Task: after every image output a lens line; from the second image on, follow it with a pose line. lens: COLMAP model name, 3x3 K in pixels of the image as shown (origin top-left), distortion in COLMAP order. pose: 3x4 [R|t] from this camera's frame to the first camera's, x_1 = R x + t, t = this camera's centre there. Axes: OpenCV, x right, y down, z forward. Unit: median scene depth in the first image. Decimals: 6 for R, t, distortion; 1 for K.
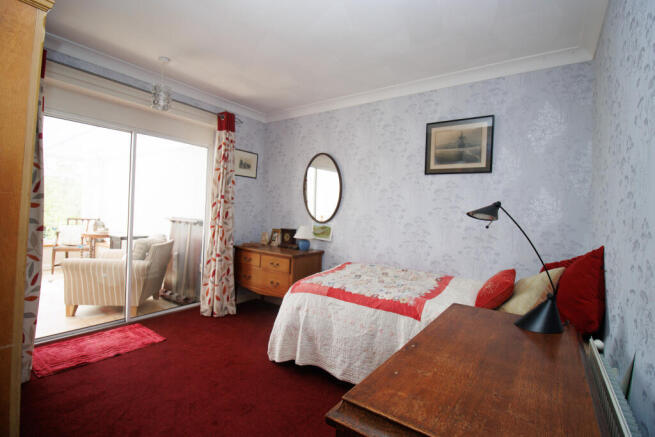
lens RADIAL K [[309.5, 0, 326.5], [0, 309.5, 215.7], [0, 0, 1]] dist [-0.003567, -0.001823]
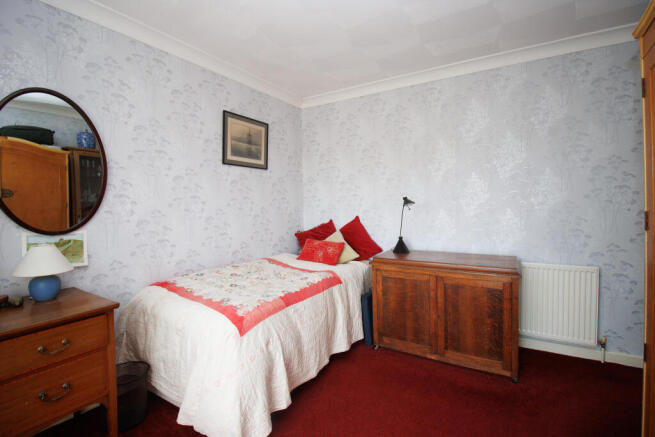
lens RADIAL K [[309.5, 0, 327.3], [0, 309.5, 216.6], [0, 0, 1]] dist [-0.003567, -0.001823]
pose [[-0.092333, -0.089133, 0.991731, -0.686770], [0.020805, 0.995595, 0.091418, -0.053579], [-0.995511, 0.029073, -0.090072, 0.788932]]
